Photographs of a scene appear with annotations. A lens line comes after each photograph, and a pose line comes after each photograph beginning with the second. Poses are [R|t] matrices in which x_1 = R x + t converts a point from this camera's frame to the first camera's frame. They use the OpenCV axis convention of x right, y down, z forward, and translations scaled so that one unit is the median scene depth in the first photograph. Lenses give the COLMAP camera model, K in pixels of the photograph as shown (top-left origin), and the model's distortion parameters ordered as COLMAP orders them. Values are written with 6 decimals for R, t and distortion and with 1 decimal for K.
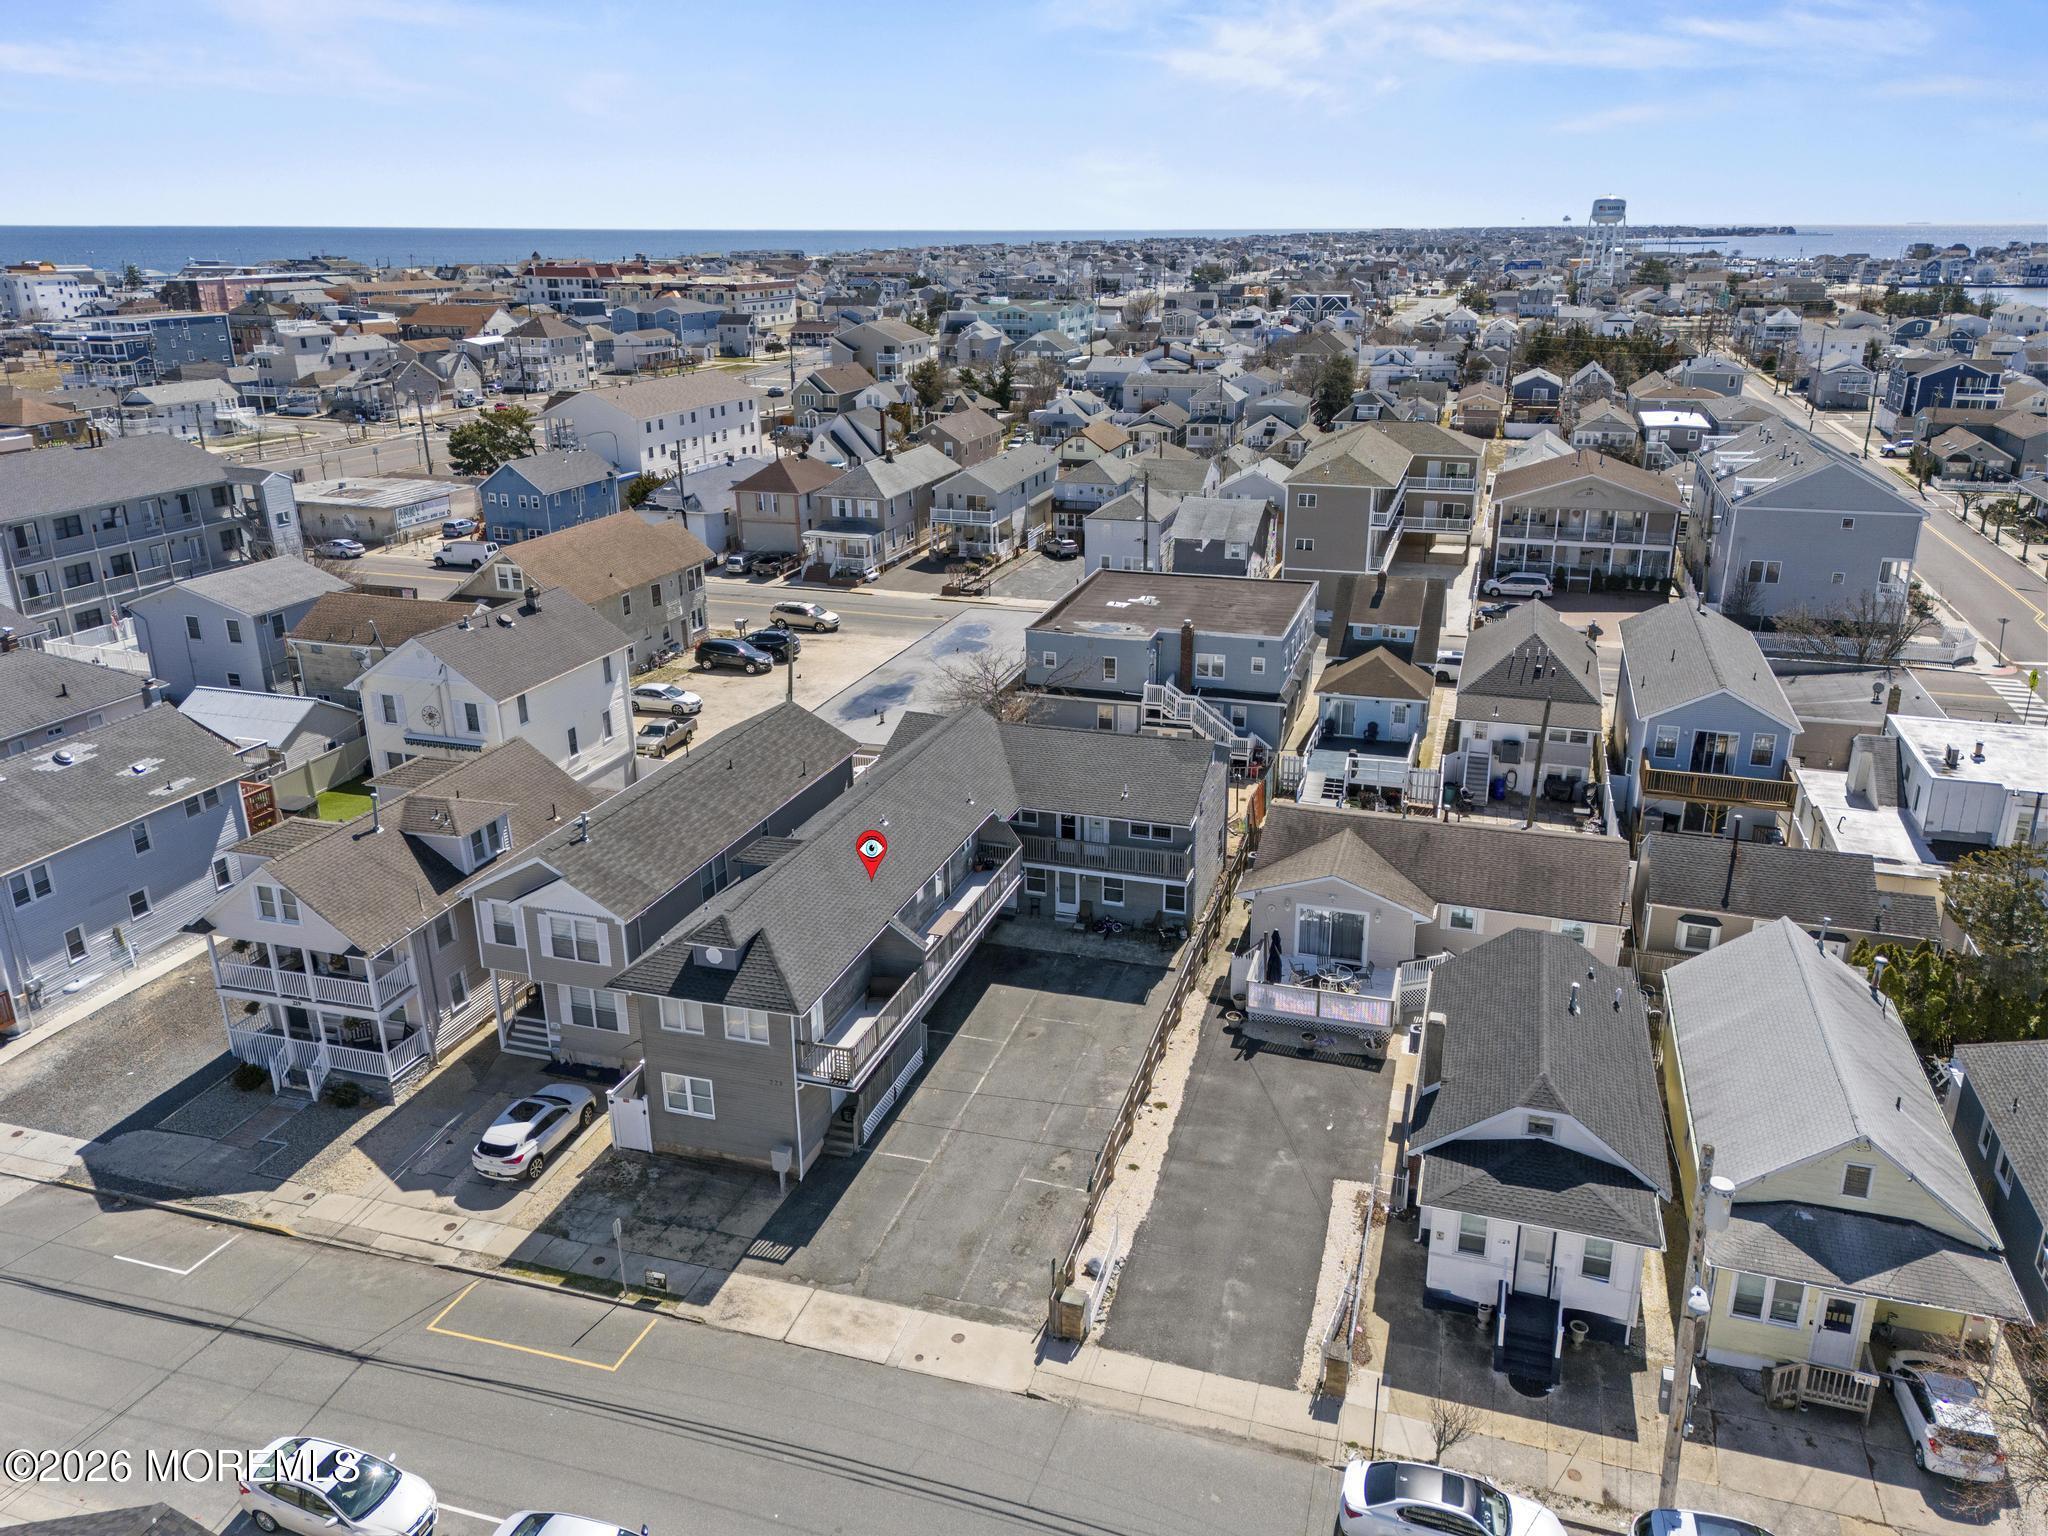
lens RADIAL K [[1498.9, 0, 1040.0], [0, 1498.9, 767.1], [0, 0, 1]] dist [0.077555, -0.073838]
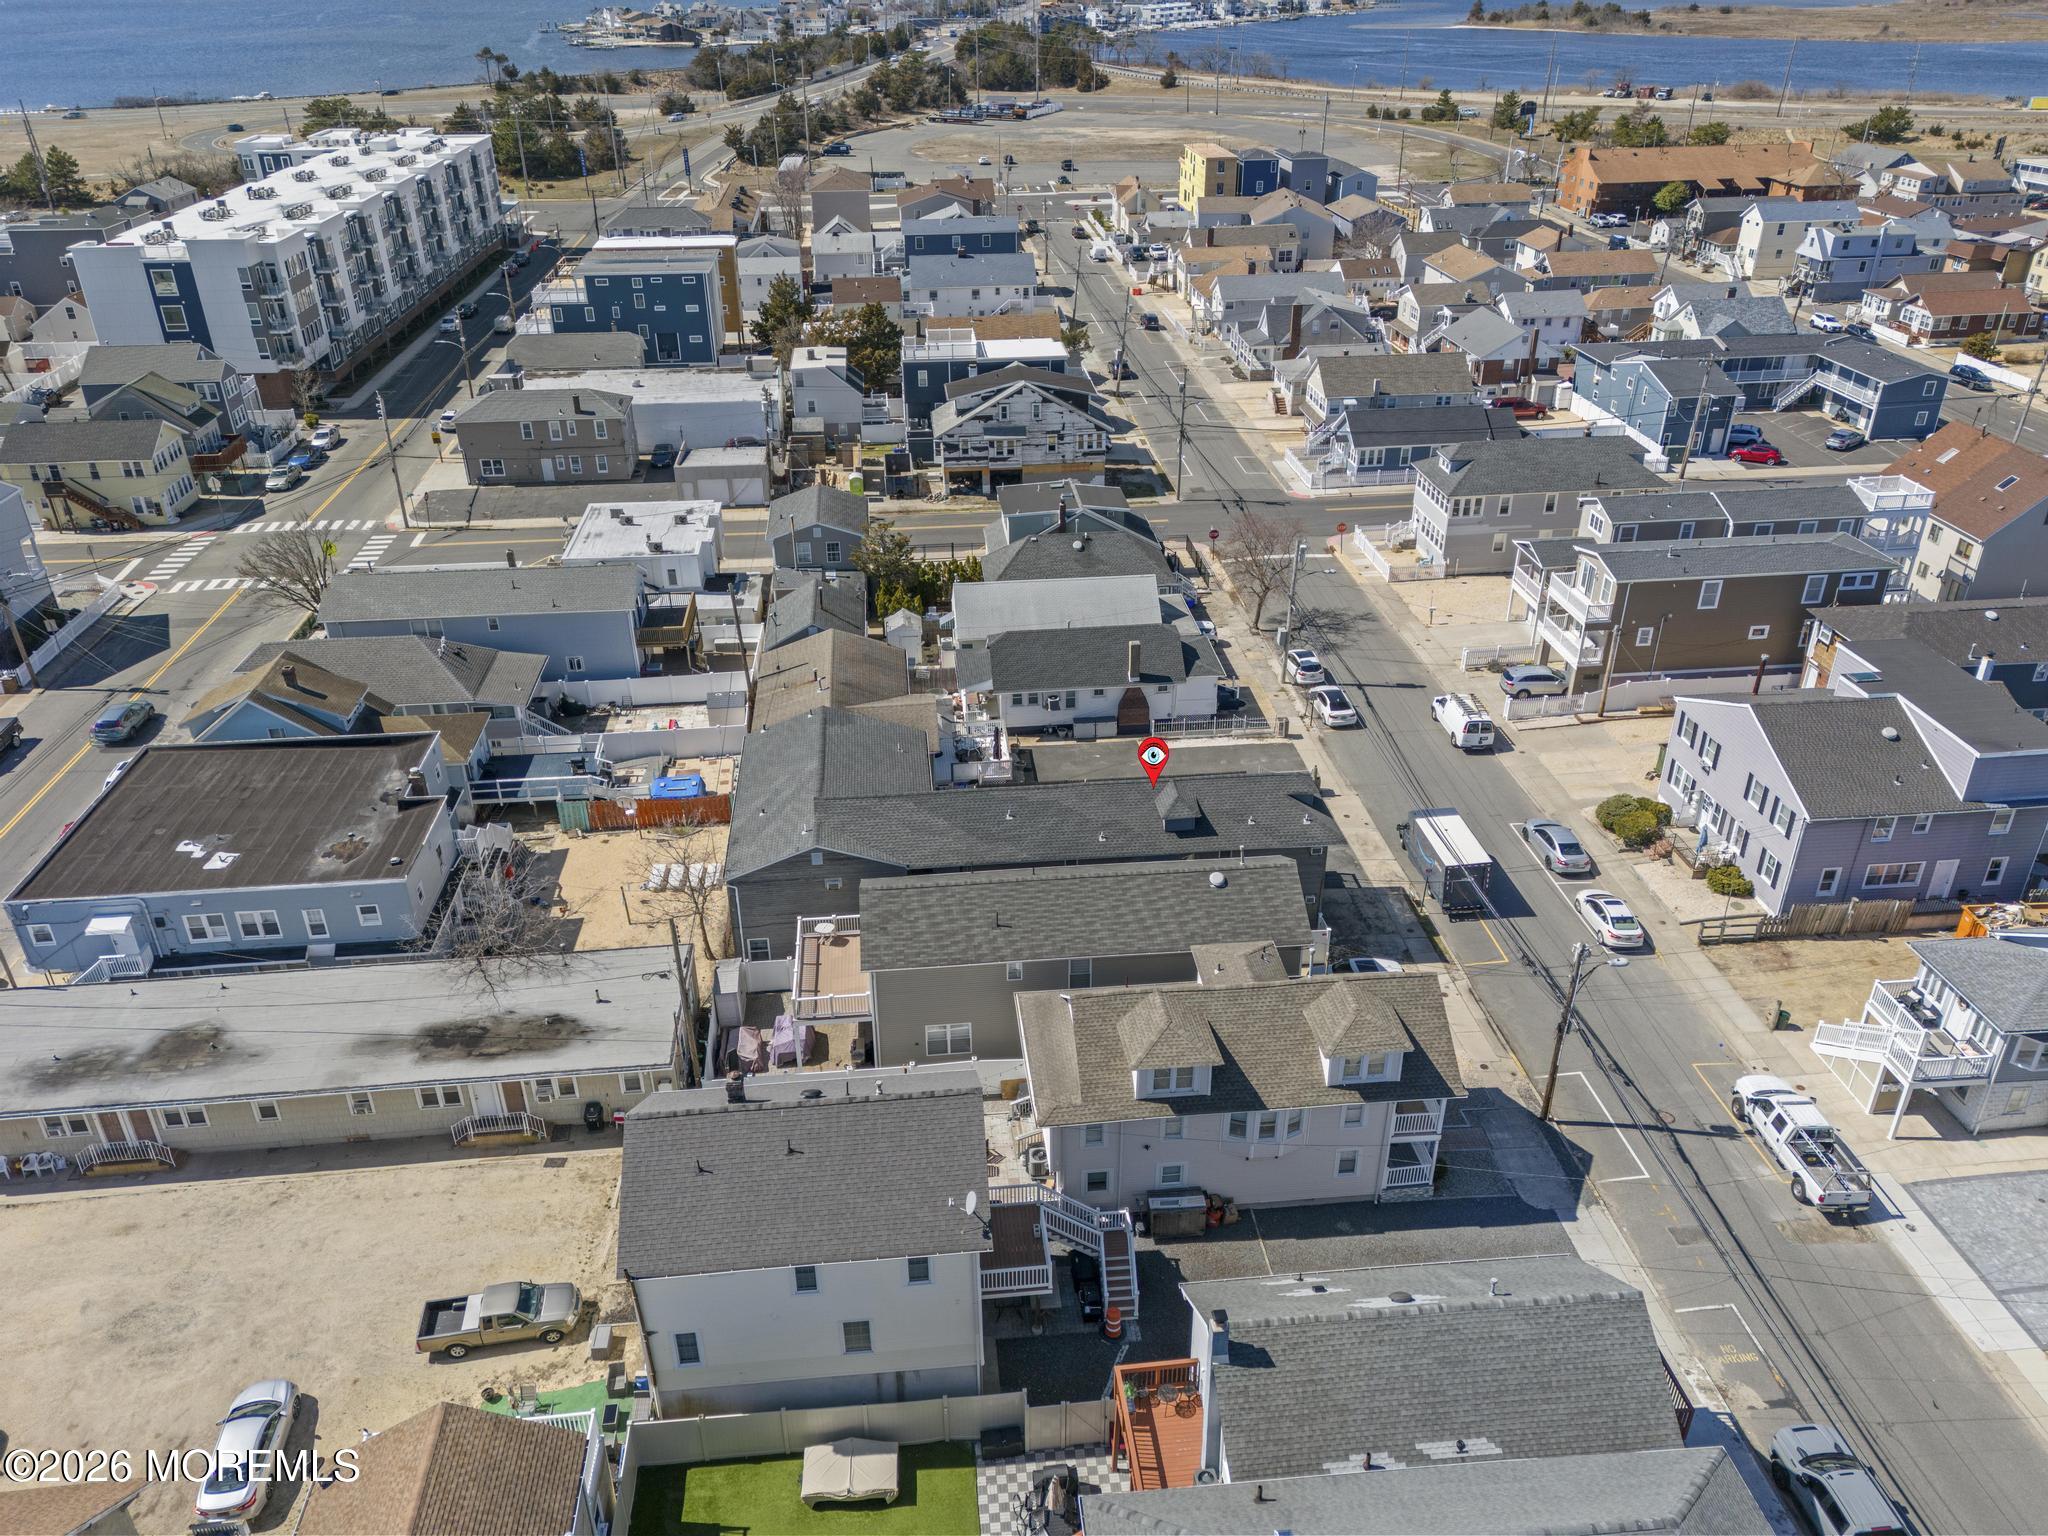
lens RADIAL K [[1498.9, 0, 1022.4], [0, 1498.9, 765.3], [0, 0, 1]] dist [0.077555, -0.073838]
pose [[-0.386043, -0.434569, 0.813708, -0.755949], [0.319118, 0.764714, 0.559800, -0.480646], [-0.865525, 0.475776, -0.156534, 0.828673]]
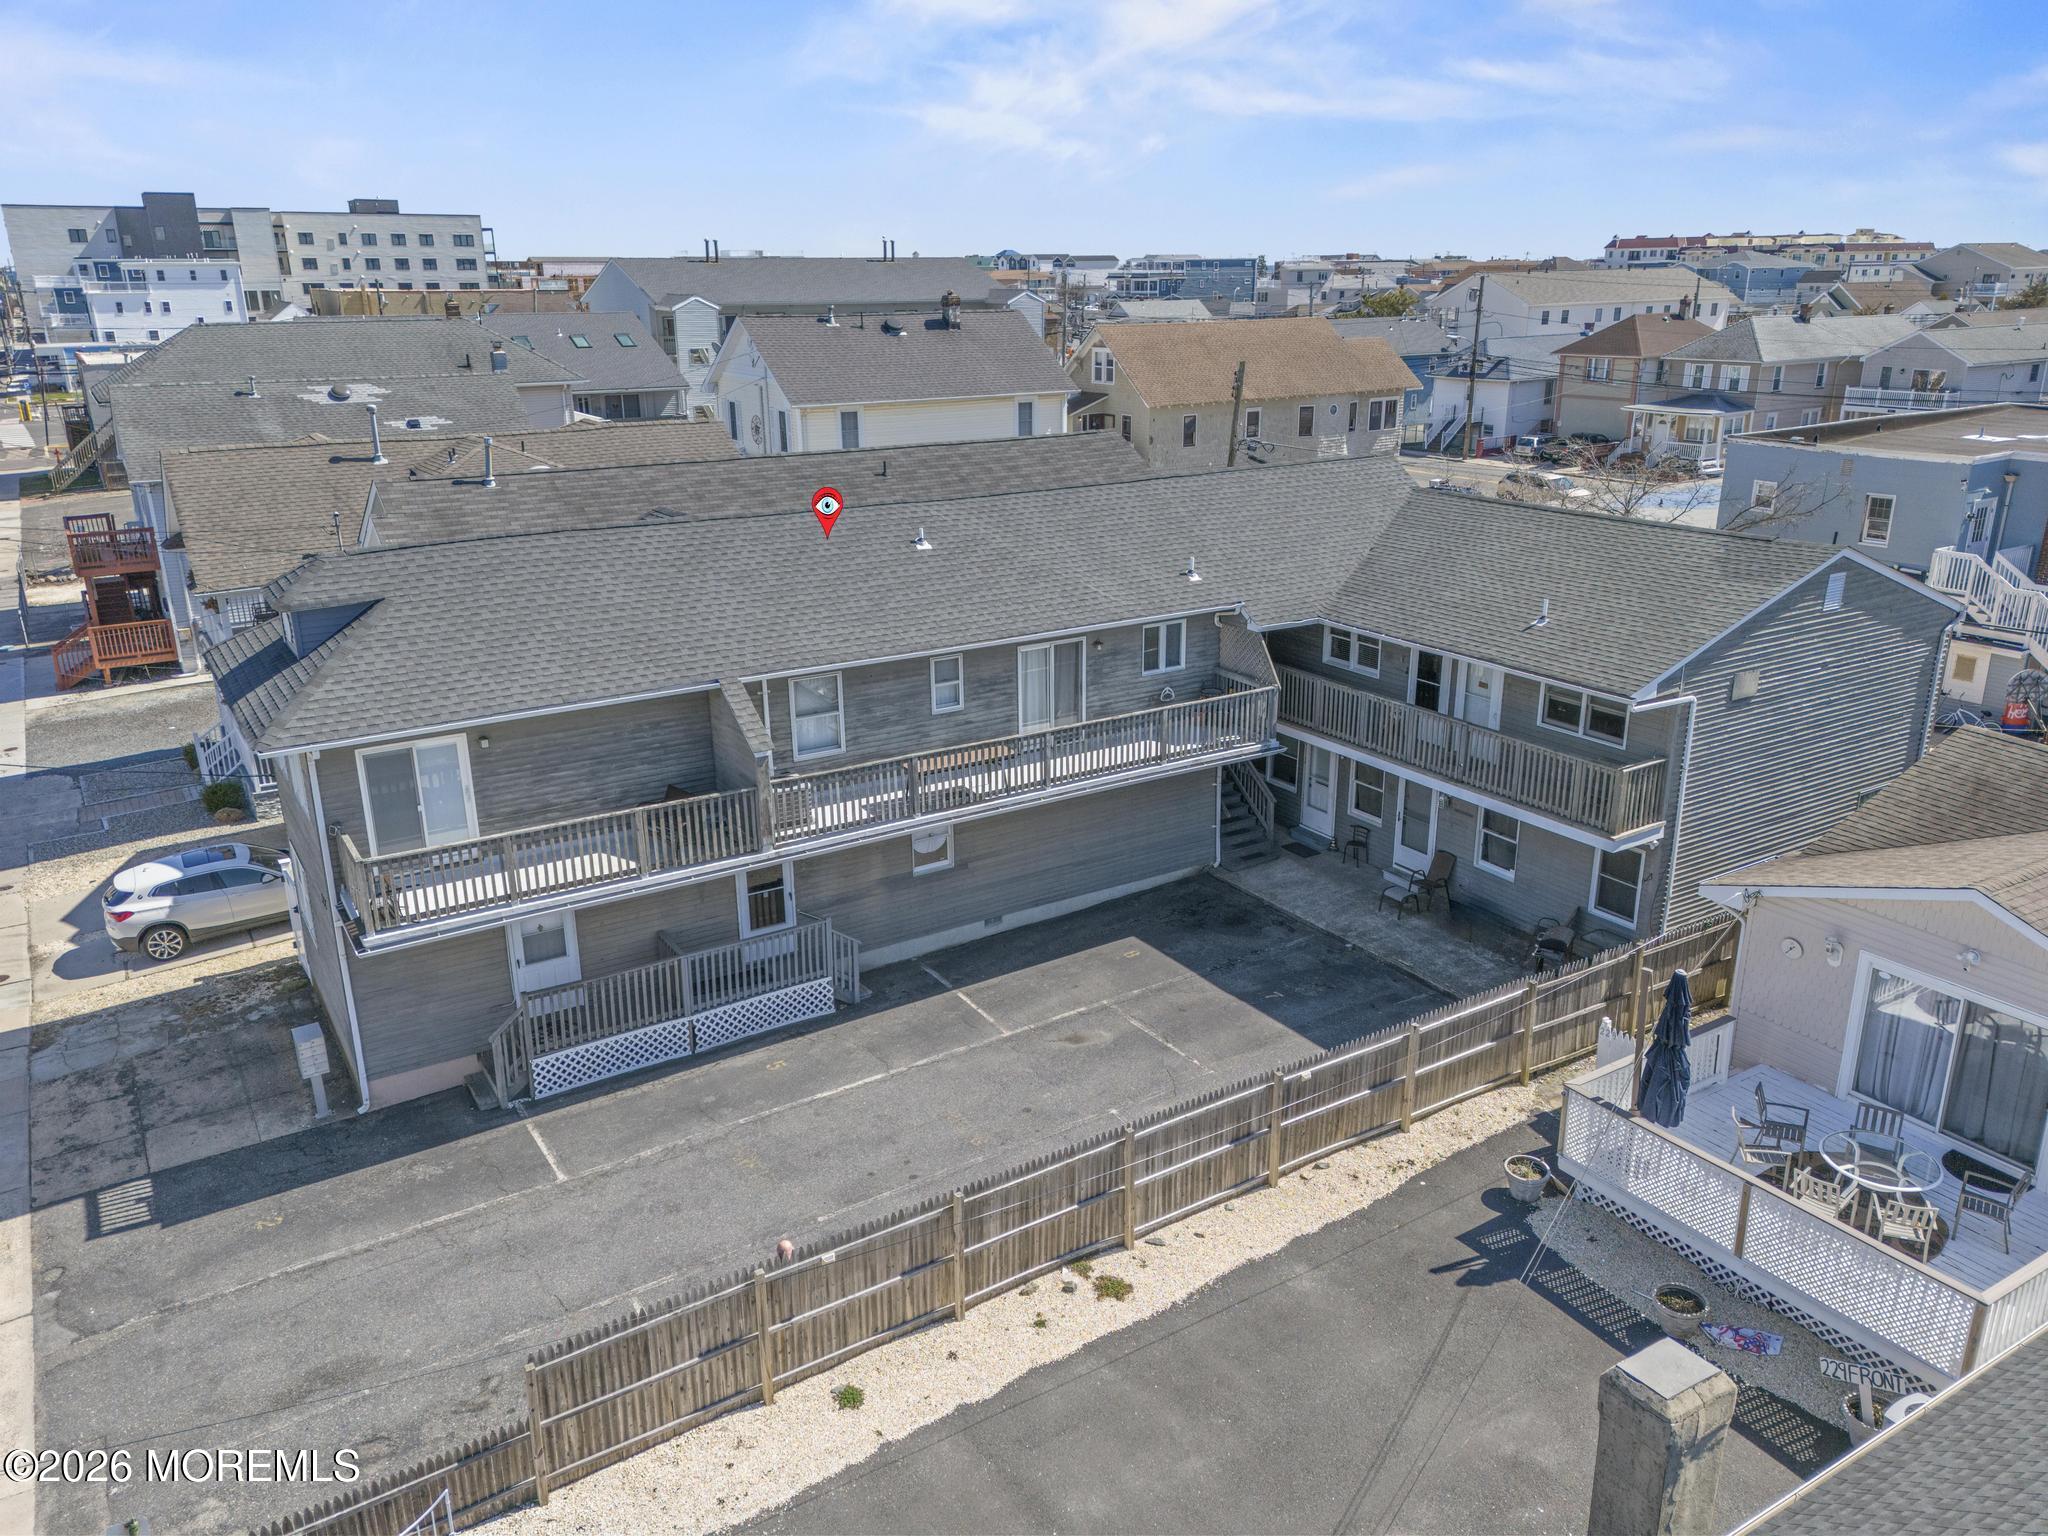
lens RADIAL K [[1498.9, 0, 1018.1], [0, 1498.9, 767.1], [0, 0, 1]] dist [0.077555, -0.073838]
pose [[0.755165, 0.202128, -0.623595, 0.168138], [-0.214553, 0.975092, 0.056239, 0.050728], [0.619430, 0.091325, 0.779722, 0.421234]]
